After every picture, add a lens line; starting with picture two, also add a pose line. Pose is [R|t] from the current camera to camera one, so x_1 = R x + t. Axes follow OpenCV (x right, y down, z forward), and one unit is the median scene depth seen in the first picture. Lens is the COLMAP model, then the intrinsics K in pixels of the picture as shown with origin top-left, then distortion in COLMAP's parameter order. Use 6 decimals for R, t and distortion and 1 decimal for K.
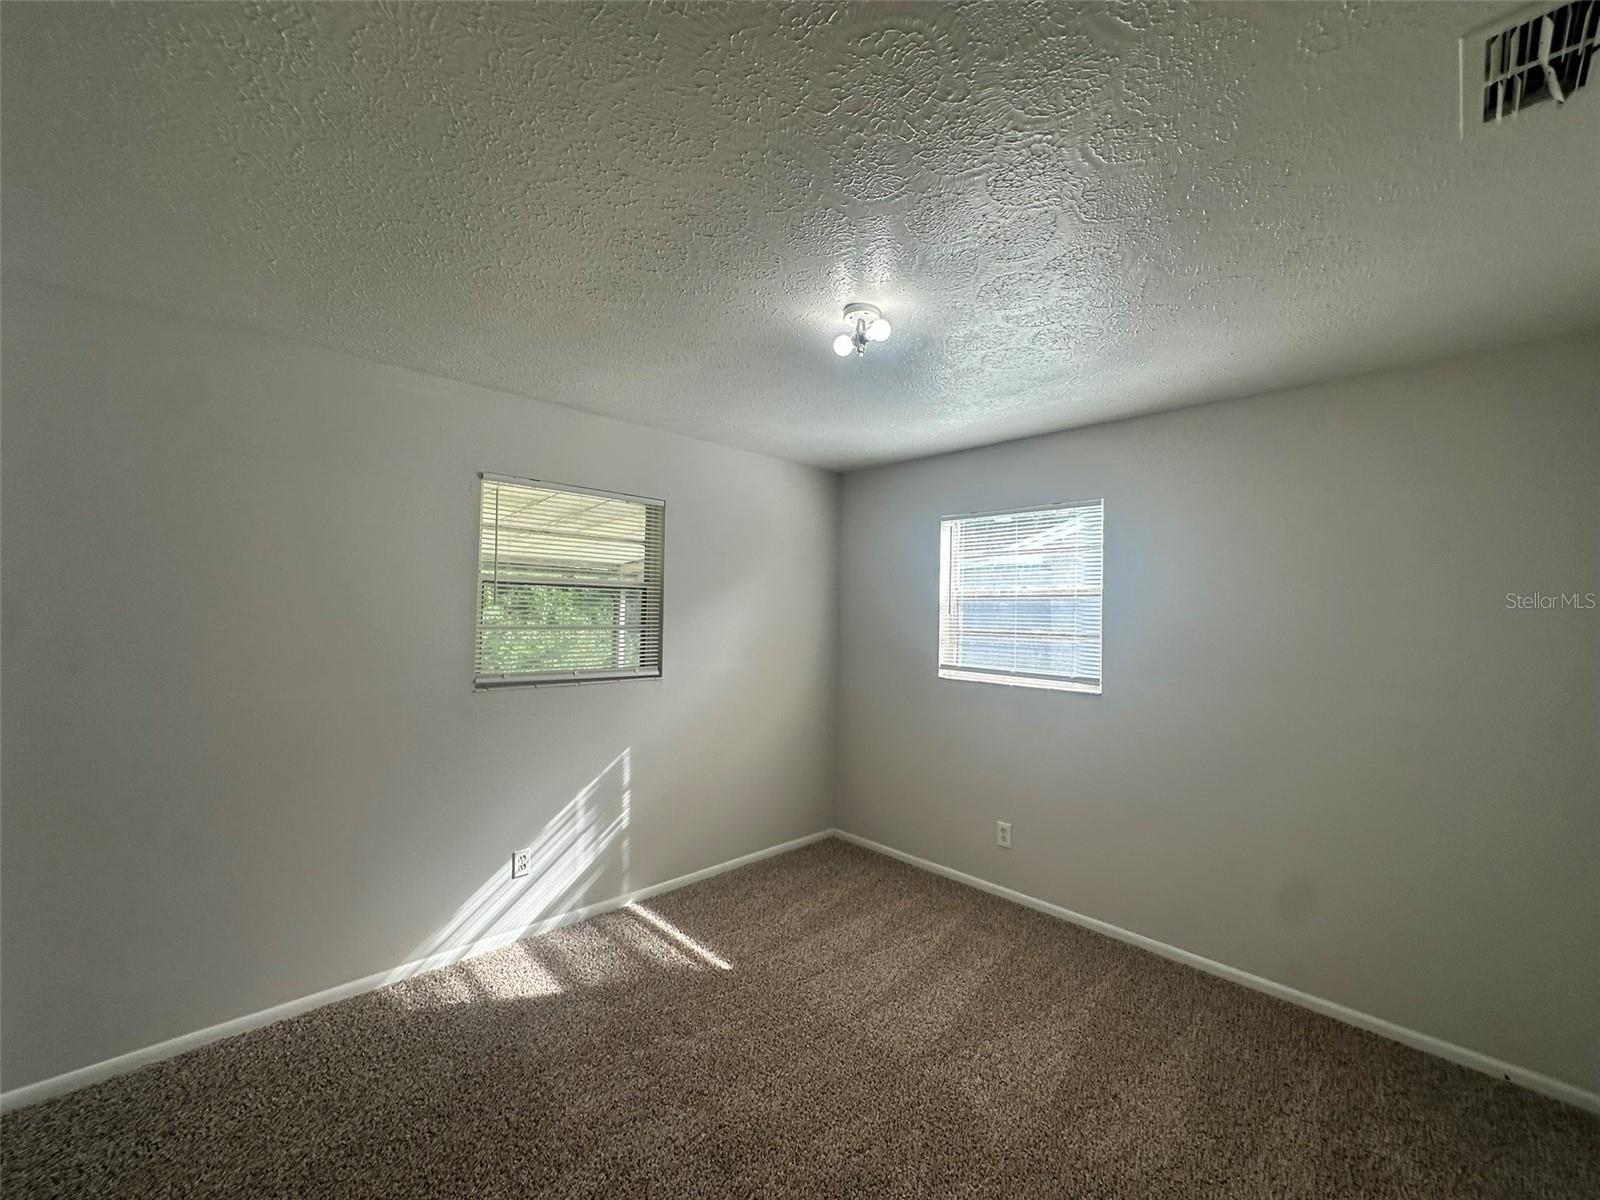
lens RADIAL K [[640.2, 0, 801.4], [0, 640.2, 591.6], [0, 0, 1]] dist [0.001271, -0.000217]
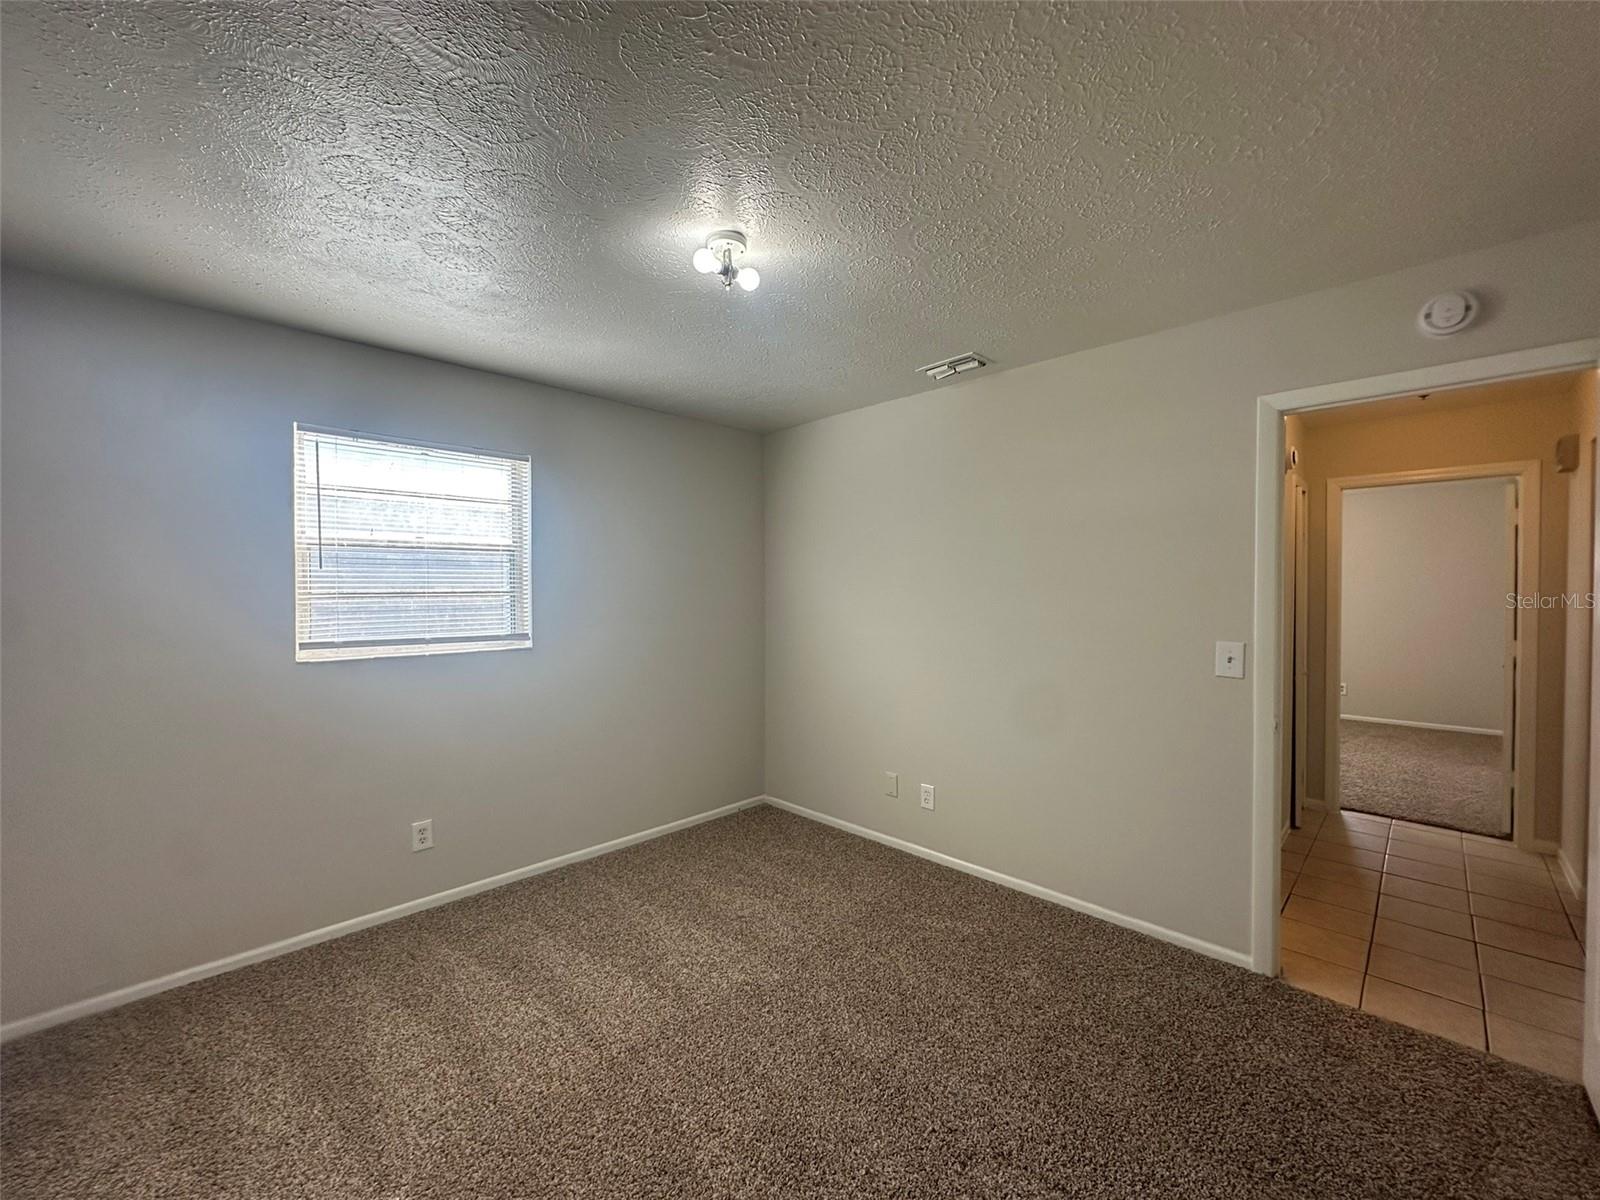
lens RADIAL K [[640.2, 0, 801.4], [0, 640.2, 591.6], [0, 0, 1]] dist [0.001271, -0.000217]
pose [[-0.020646, -0.021416, 0.999557, -0.241848], [-0.033765, 0.999215, 0.020712, 0.014385], [-0.999217, -0.033323, -0.021353, 0.252699]]
